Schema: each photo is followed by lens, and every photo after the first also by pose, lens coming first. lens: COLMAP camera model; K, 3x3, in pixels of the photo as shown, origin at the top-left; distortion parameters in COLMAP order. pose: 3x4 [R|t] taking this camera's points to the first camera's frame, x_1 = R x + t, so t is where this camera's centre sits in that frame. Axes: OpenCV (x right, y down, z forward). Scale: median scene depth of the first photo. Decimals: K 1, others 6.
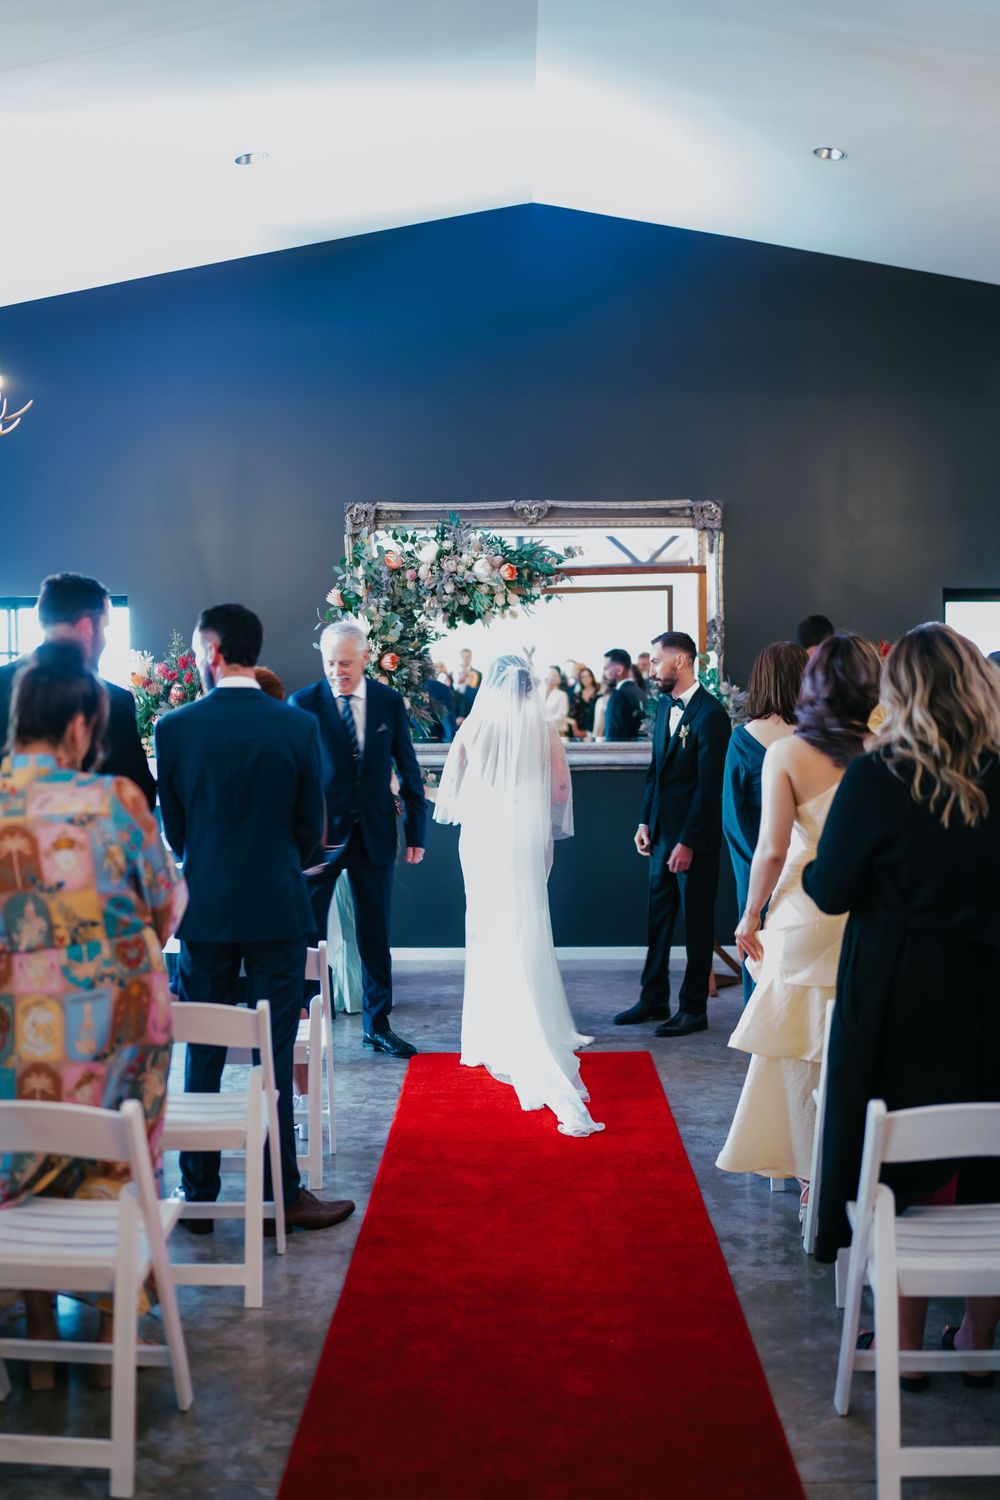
lens RADIAL K [[1467.7, 0, 500.0], [0, 1467.7, 750.0], [0, 0, 1]] dist [-0.002386, 0.003617]
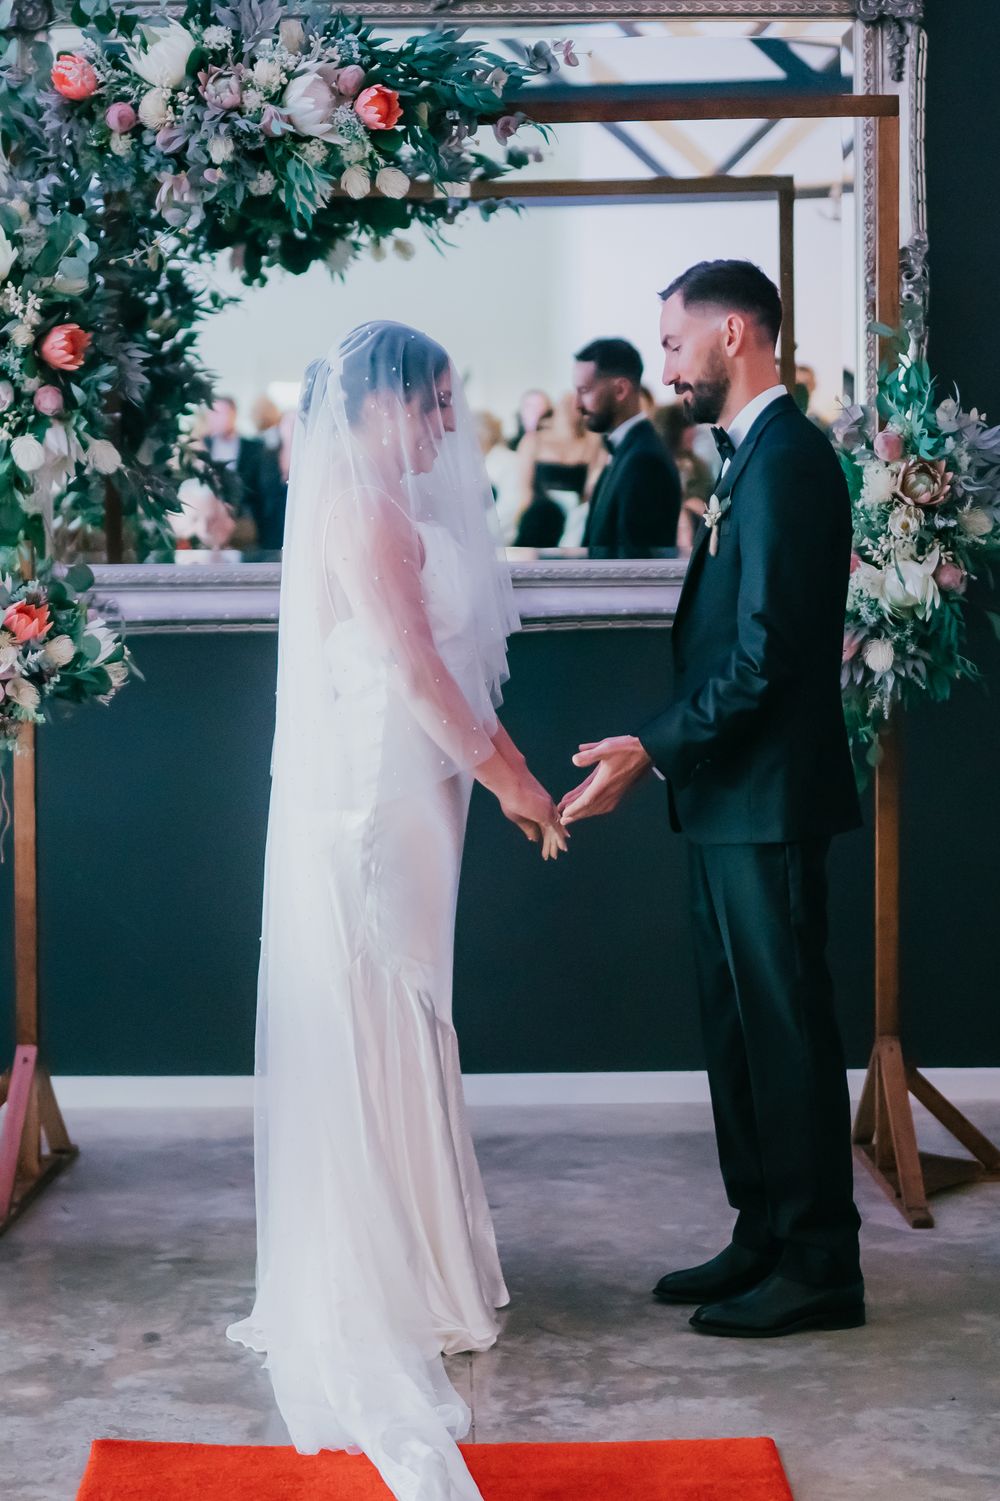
lens RADIAL K [[2682.1, 0, 447.6], [0, 2682.1, 615.4], [0, 0, 1]] dist [-0.023726, -0.134442]
pose [[0.999910, -0.002757, 0.013136, 0.014043], [0.002593, 0.999920, 0.012413, 0.000670], [-0.013169, -0.012378, 0.999837, 0.307781]]
